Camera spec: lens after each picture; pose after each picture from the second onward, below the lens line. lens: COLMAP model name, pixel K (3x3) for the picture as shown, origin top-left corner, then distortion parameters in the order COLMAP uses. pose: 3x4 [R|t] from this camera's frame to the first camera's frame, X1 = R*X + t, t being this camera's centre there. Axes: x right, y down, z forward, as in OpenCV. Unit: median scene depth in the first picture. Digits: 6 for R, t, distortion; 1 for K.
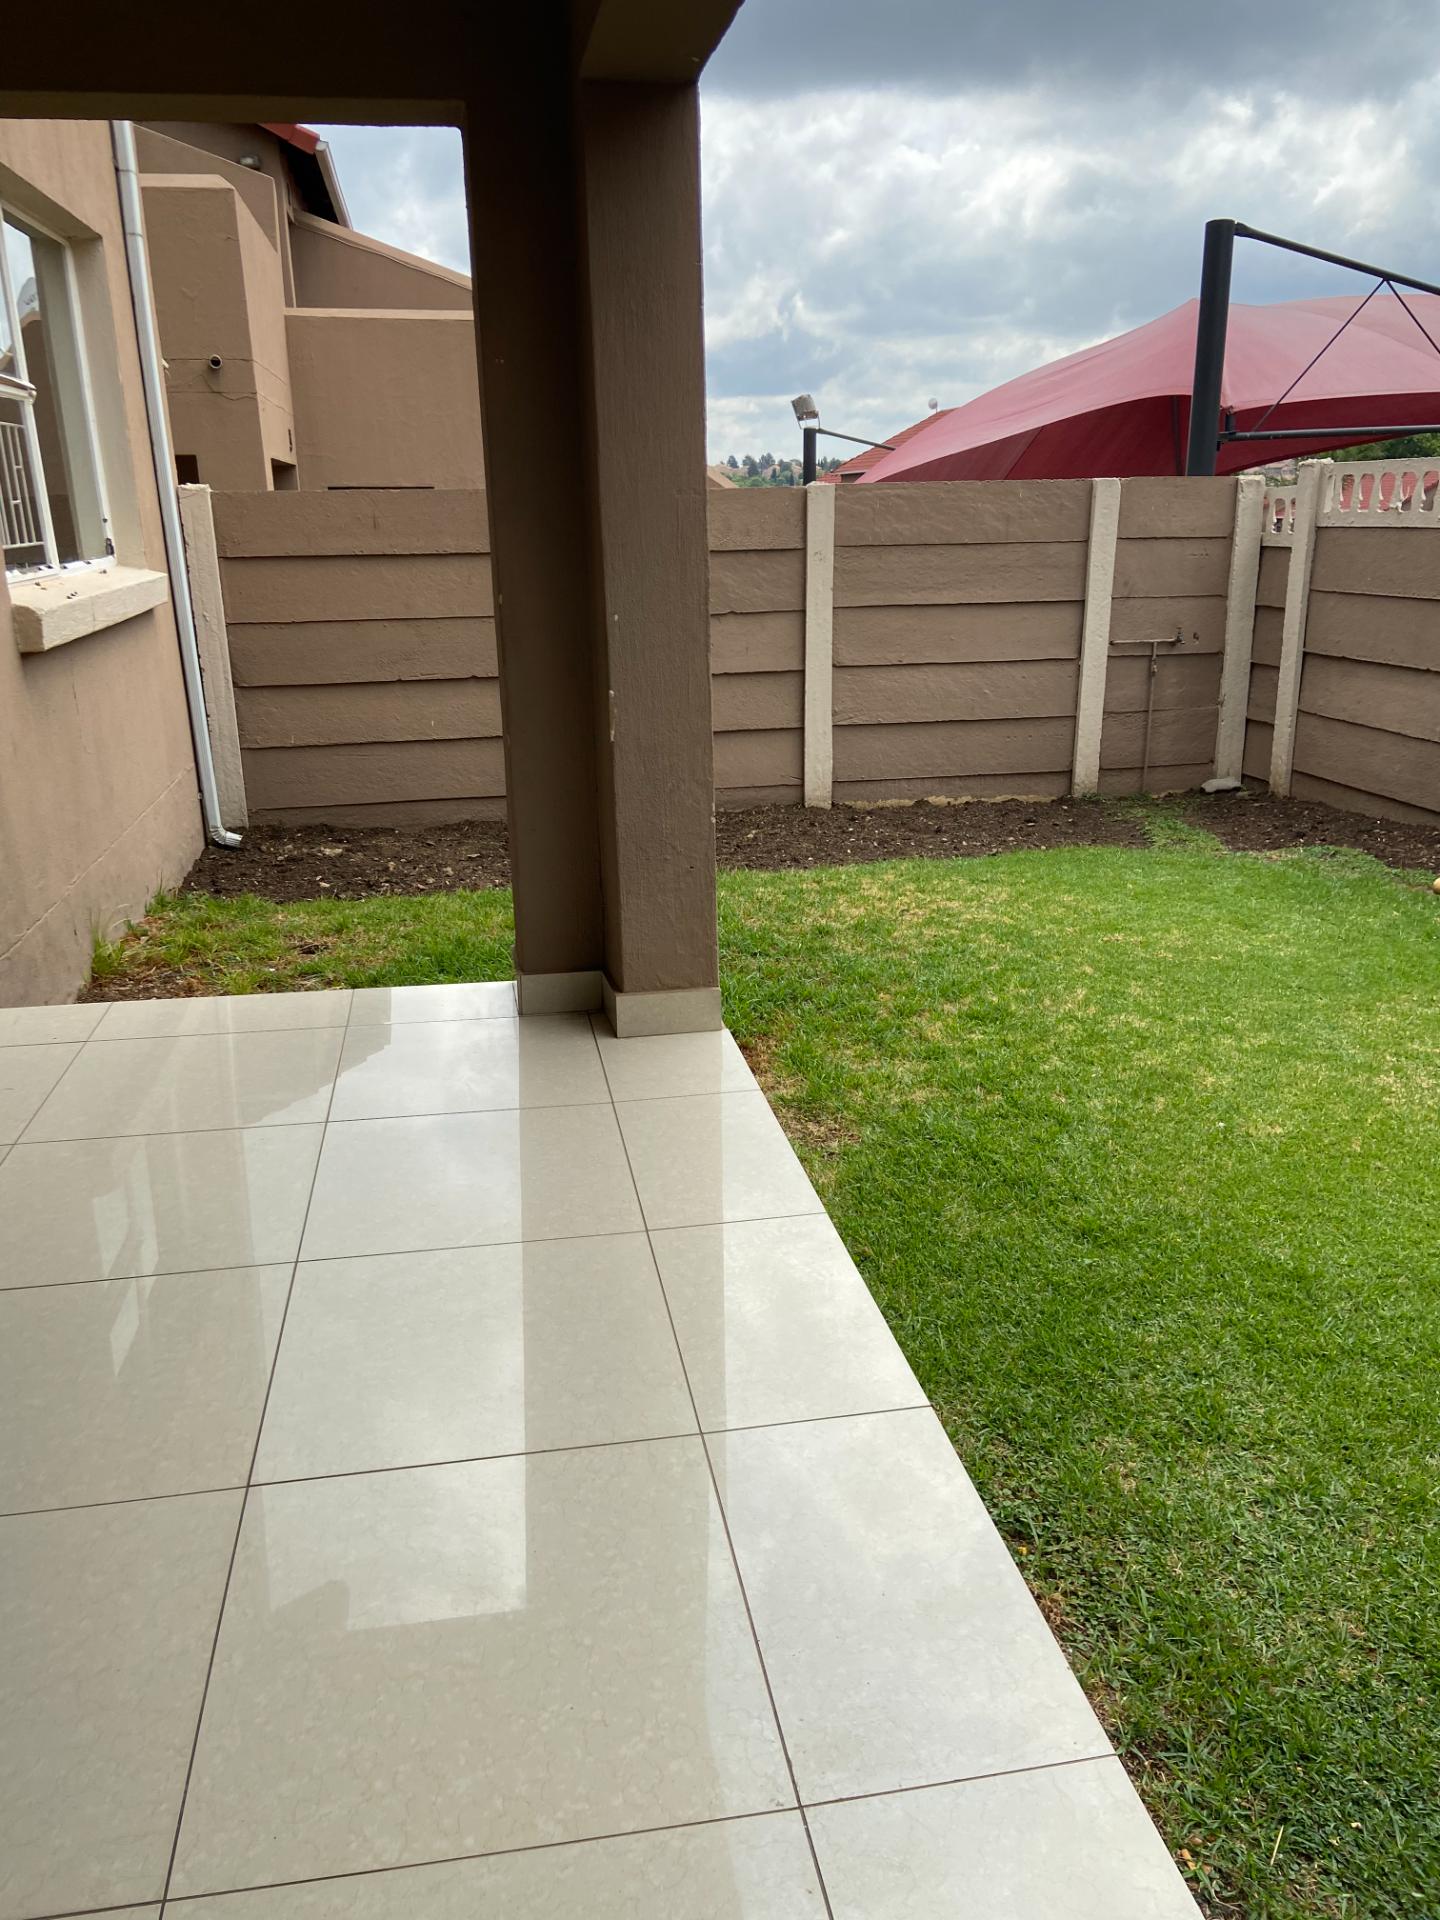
lens RADIAL K [[1442.7, 0, 720.0], [0, 1442.7, 960.0], [0, 0, 1]] dist [0.037192, -0.000731]
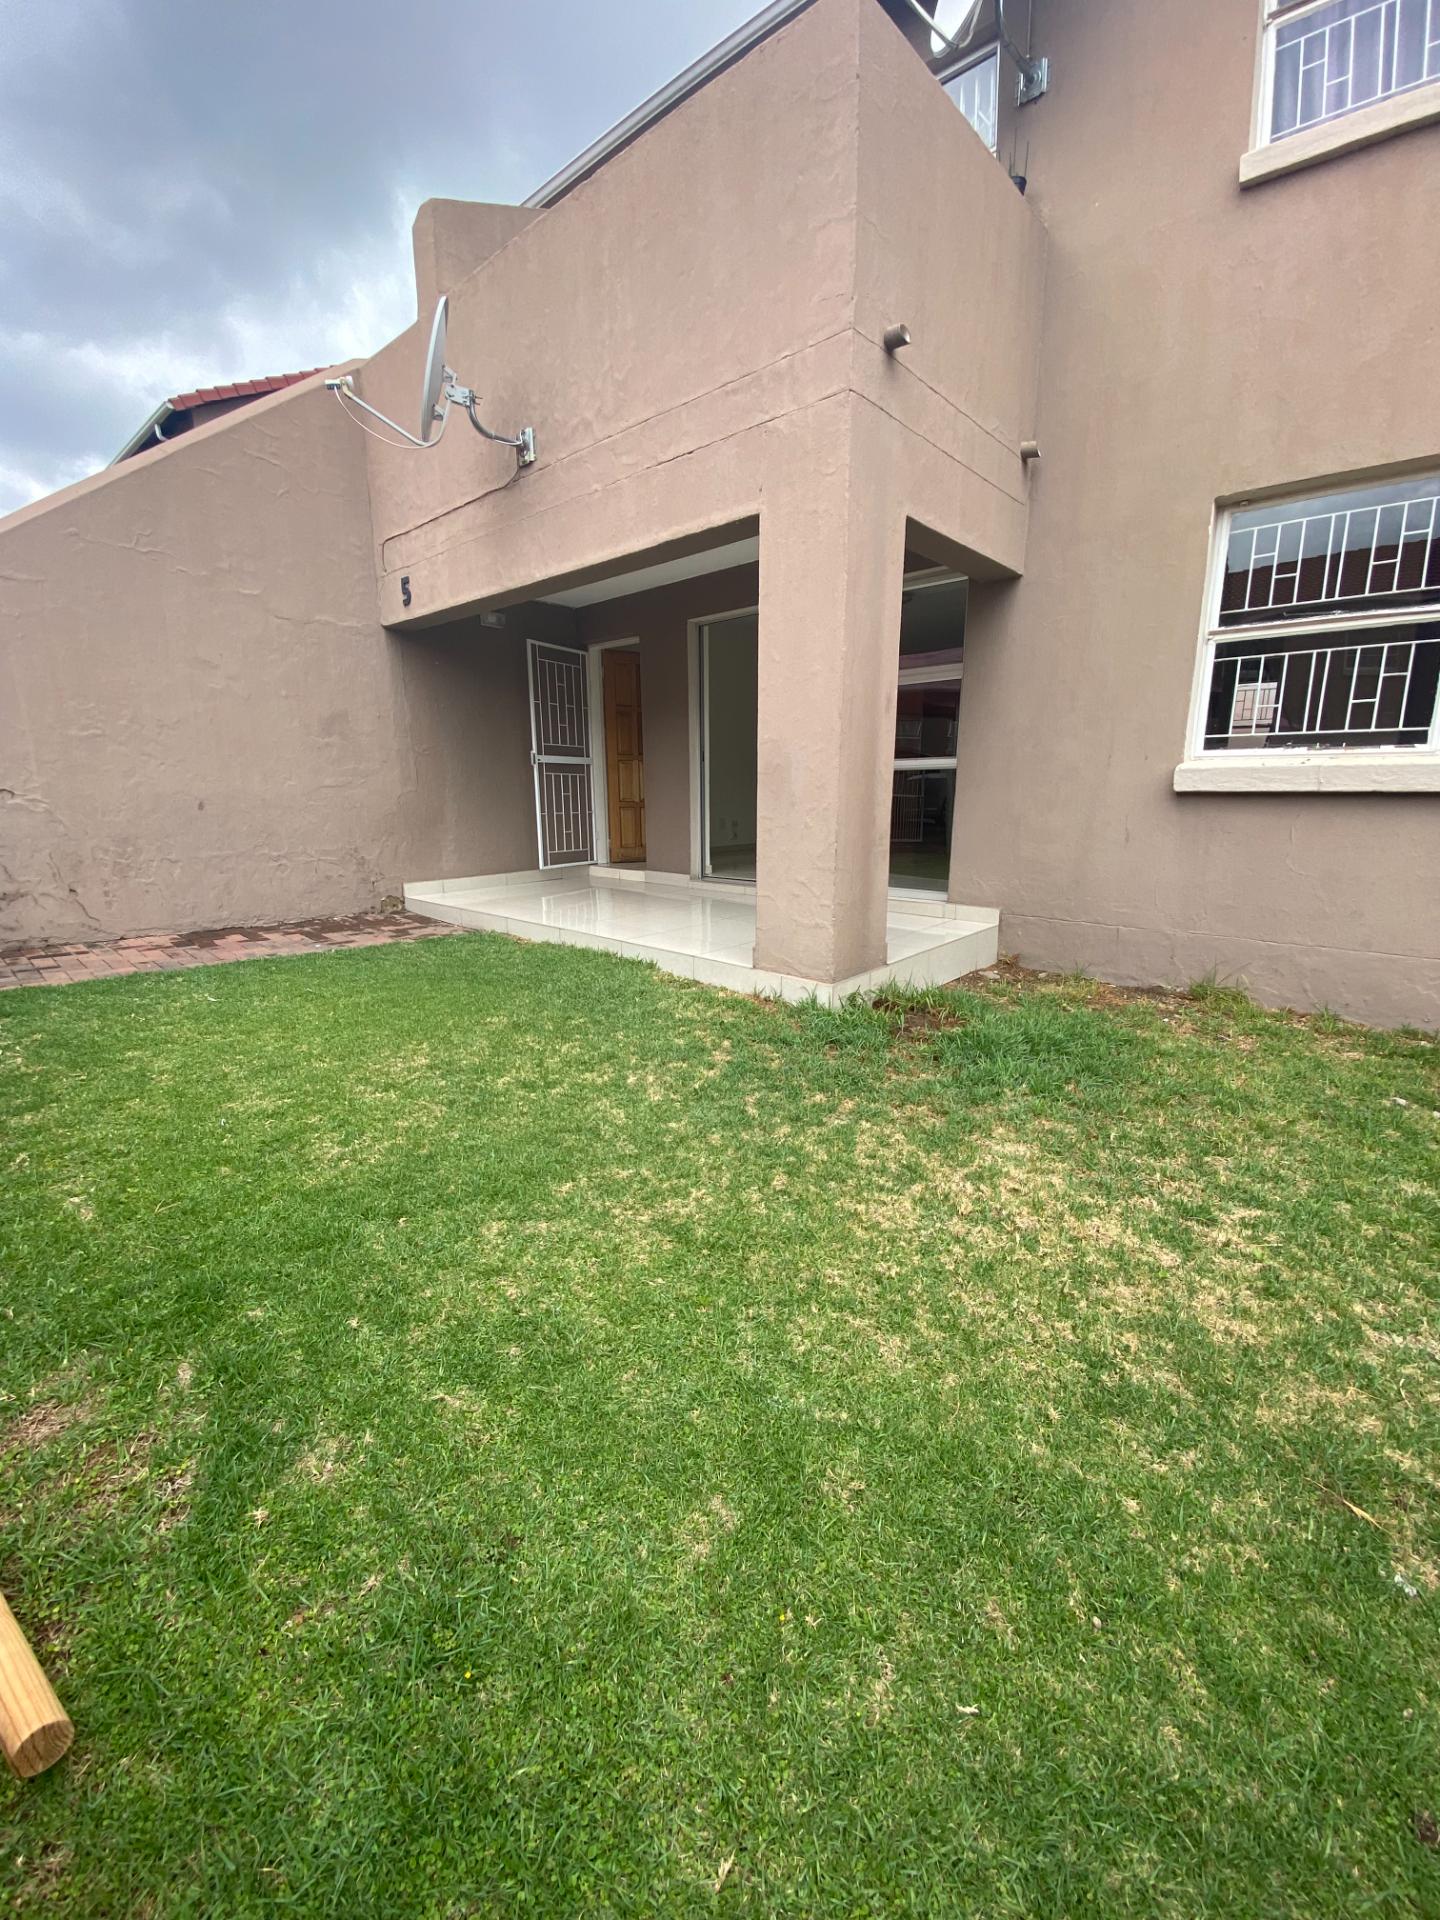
lens RADIAL K [[787.9, 0, 720.0], [0, 787.9, 960.0], [0, 0, 1]] dist [0.001266, 0.000029]
pose [[-0.798407, 0.148070, -0.583629, 0.343906], [-0.168724, 0.875441, 0.452919, -0.227089], [0.577996, 0.460086, -0.673975, 0.860208]]
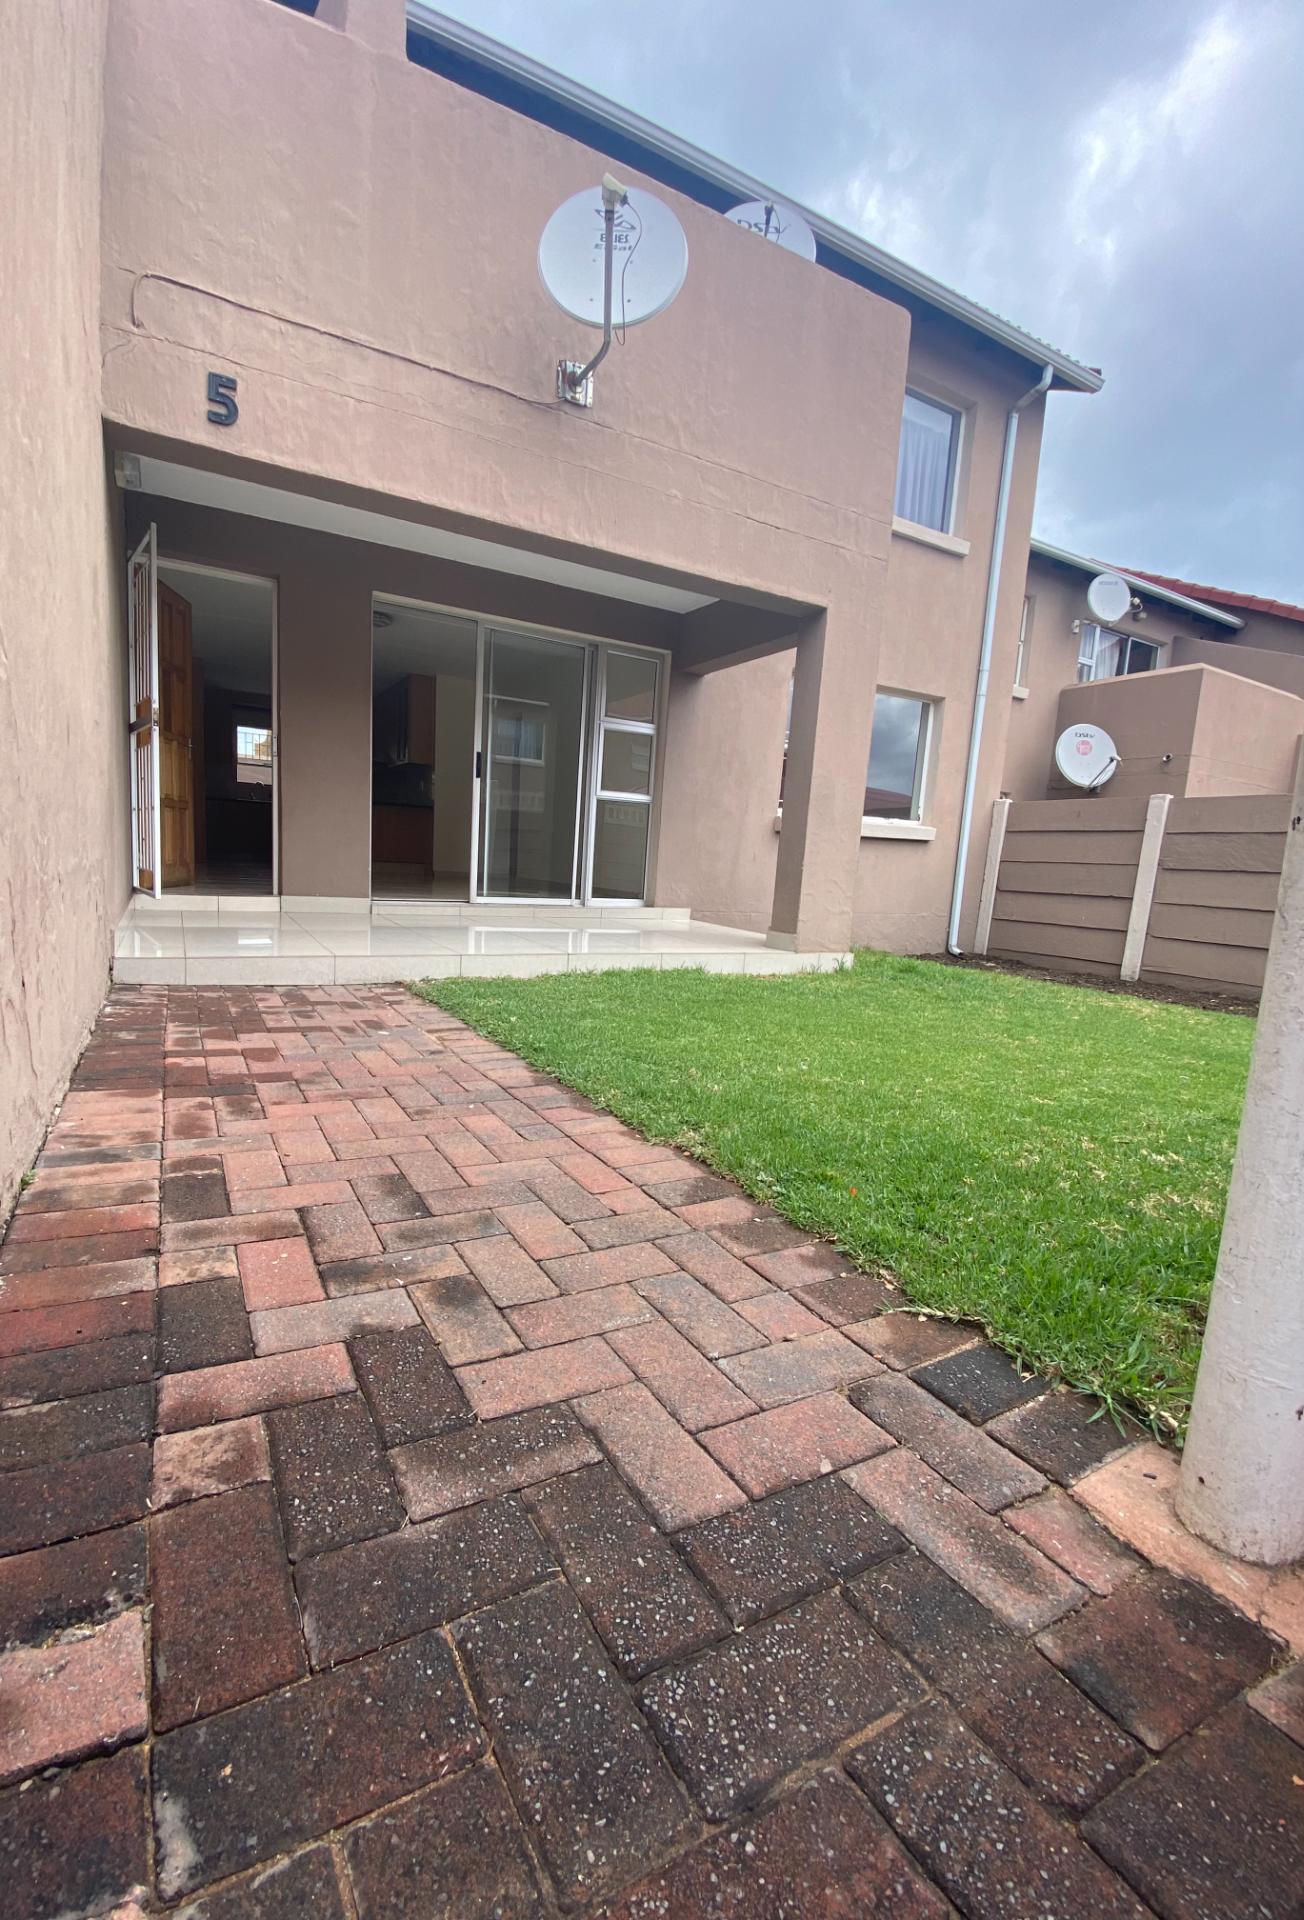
lens RADIAL K [[782.7, 0, 594.3], [0, 782.7, 960.7], [0, 0, 1]] dist [0.021545, -0.014156]
pose [[0.302328, 0.156933, -0.940197, 0.602613], [-0.341869, 0.938585, 0.046733, 0.060644], [0.889788, 0.307296, 0.337411, 0.110626]]
